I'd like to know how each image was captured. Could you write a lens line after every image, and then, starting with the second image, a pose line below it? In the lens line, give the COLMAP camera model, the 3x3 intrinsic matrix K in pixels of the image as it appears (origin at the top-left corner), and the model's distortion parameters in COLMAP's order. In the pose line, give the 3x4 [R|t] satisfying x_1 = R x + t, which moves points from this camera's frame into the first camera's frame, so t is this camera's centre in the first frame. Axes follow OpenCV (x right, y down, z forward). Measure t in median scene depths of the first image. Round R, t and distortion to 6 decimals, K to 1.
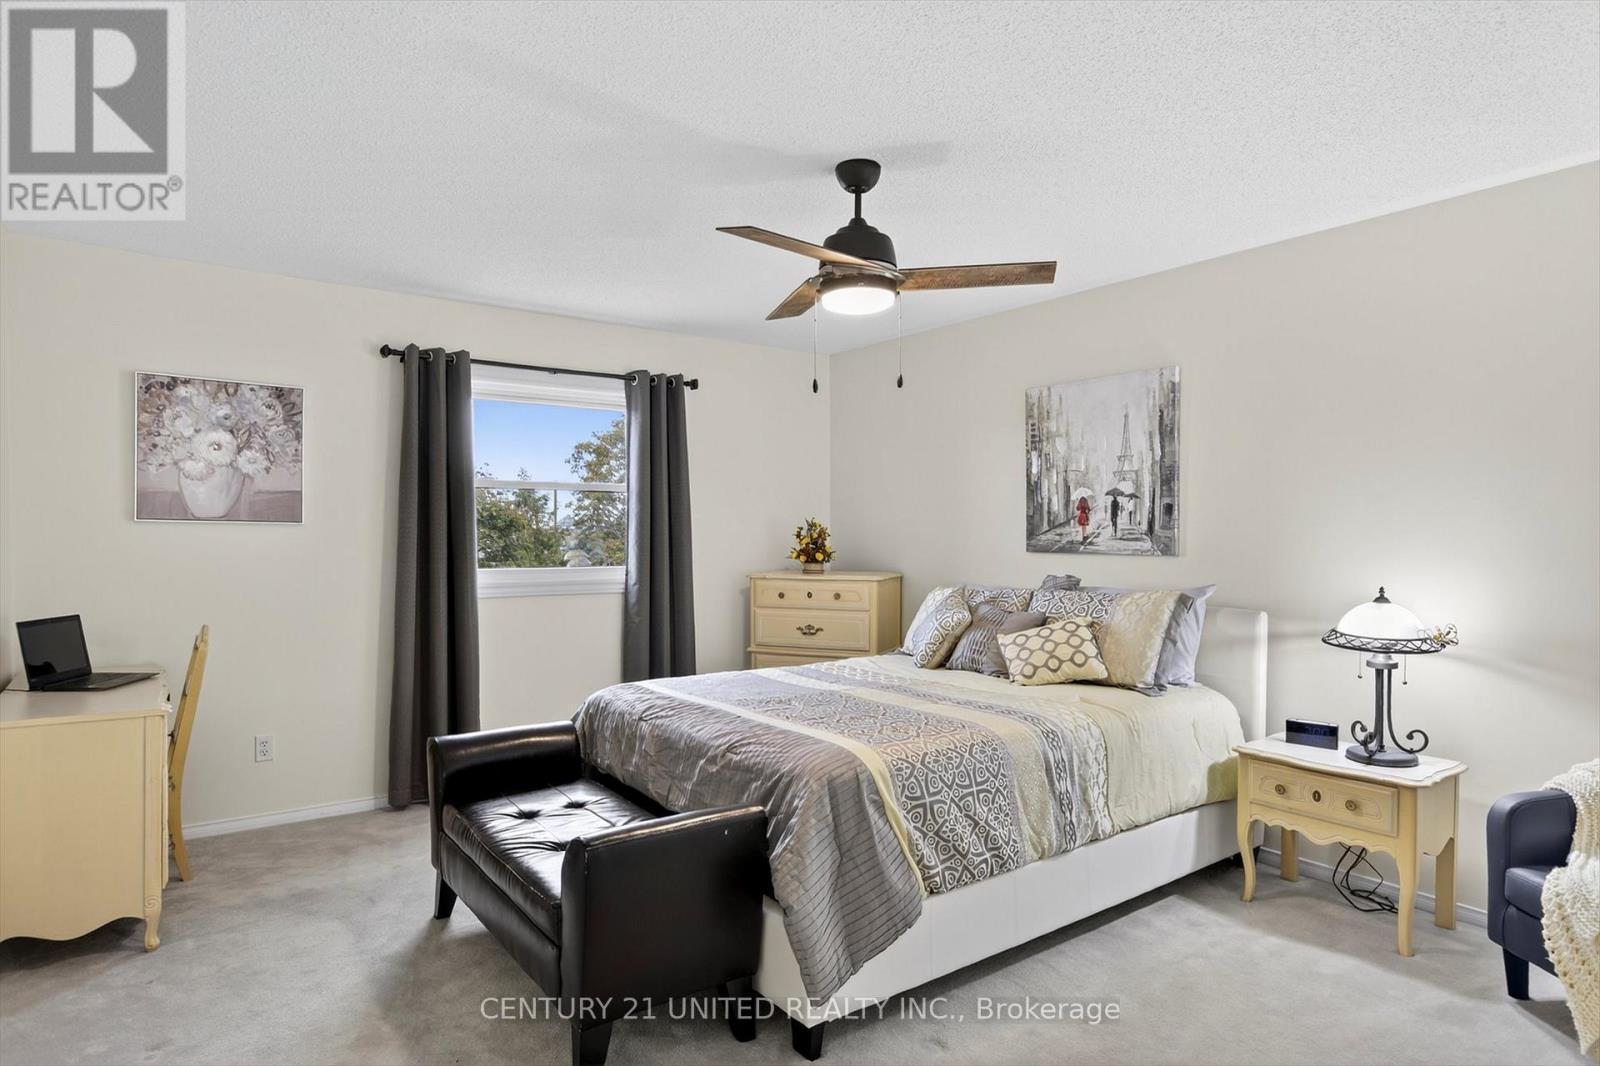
lens RADIAL K [[906.9, 0, 802.4], [0, 906.9, 534.3], [0, 0, 1]] dist [-0.011502, 0.003627]
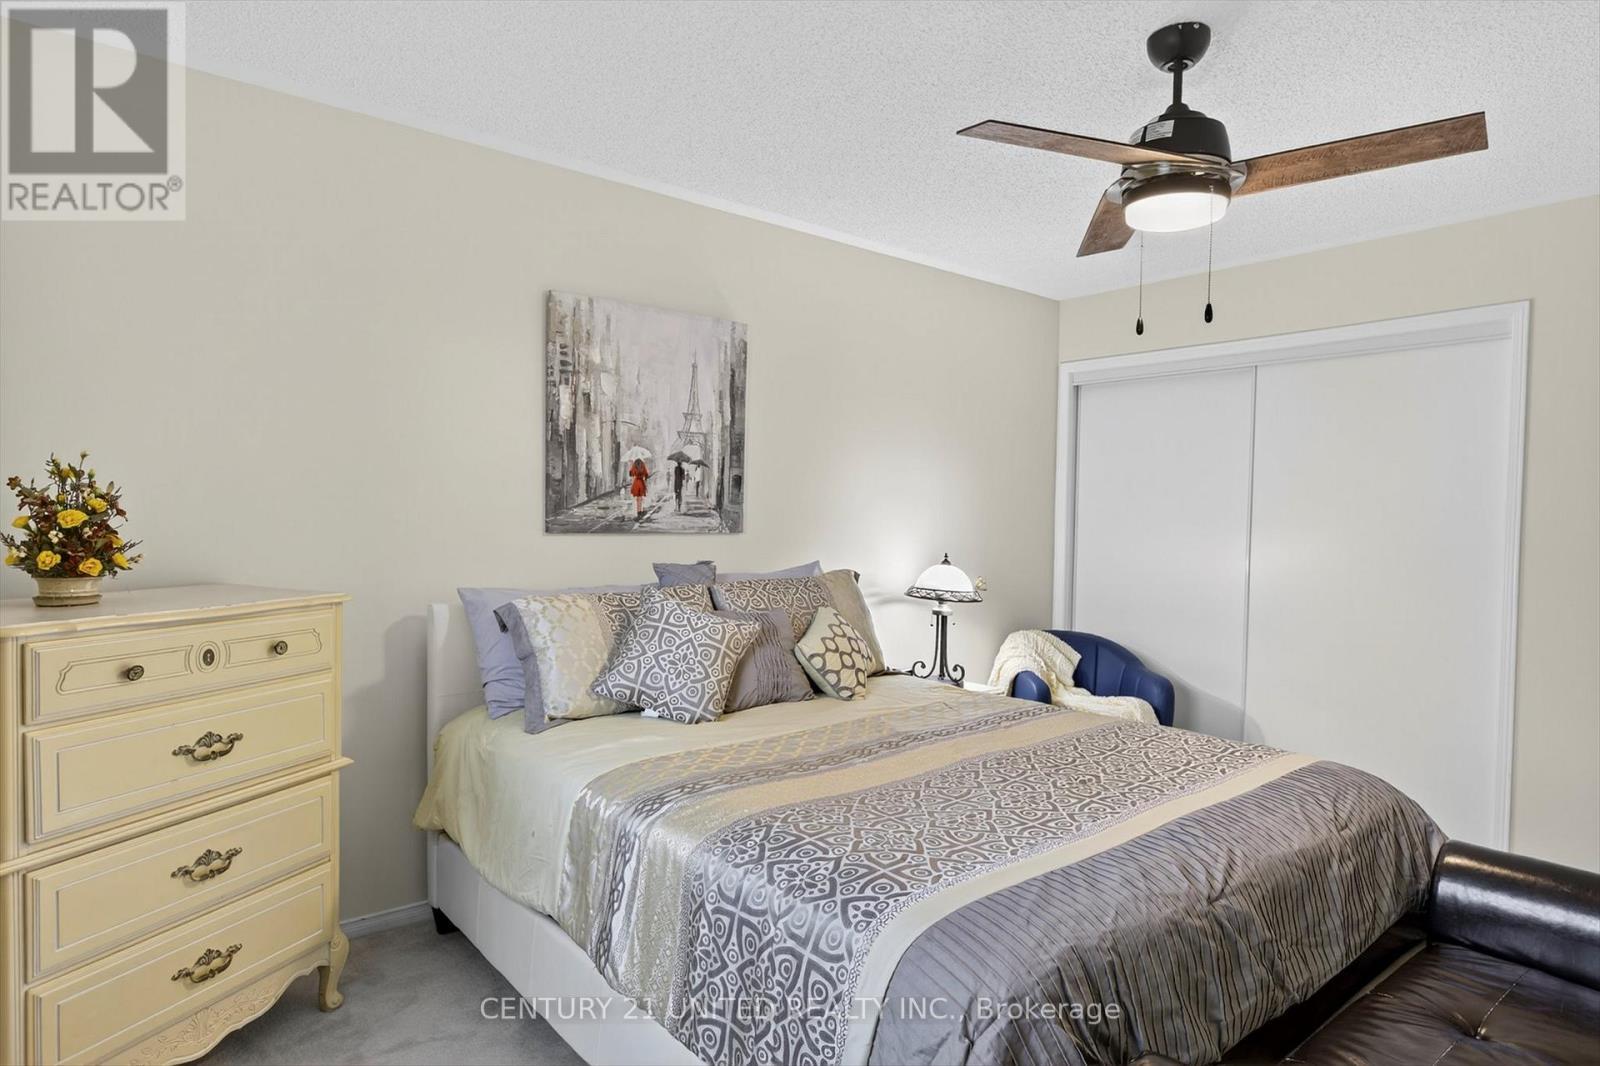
lens RADIAL K [[906.9, 0, 802.7], [0, 906.9, 535.9], [0, 0, 1]] dist [-0.011502, 0.003627]
pose [[-0.051570, -0.026112, 0.998328, -0.465591], [-0.010785, 0.999614, 0.025589, 0.002333], [-0.998611, -0.009447, -0.051832, 0.912515]]
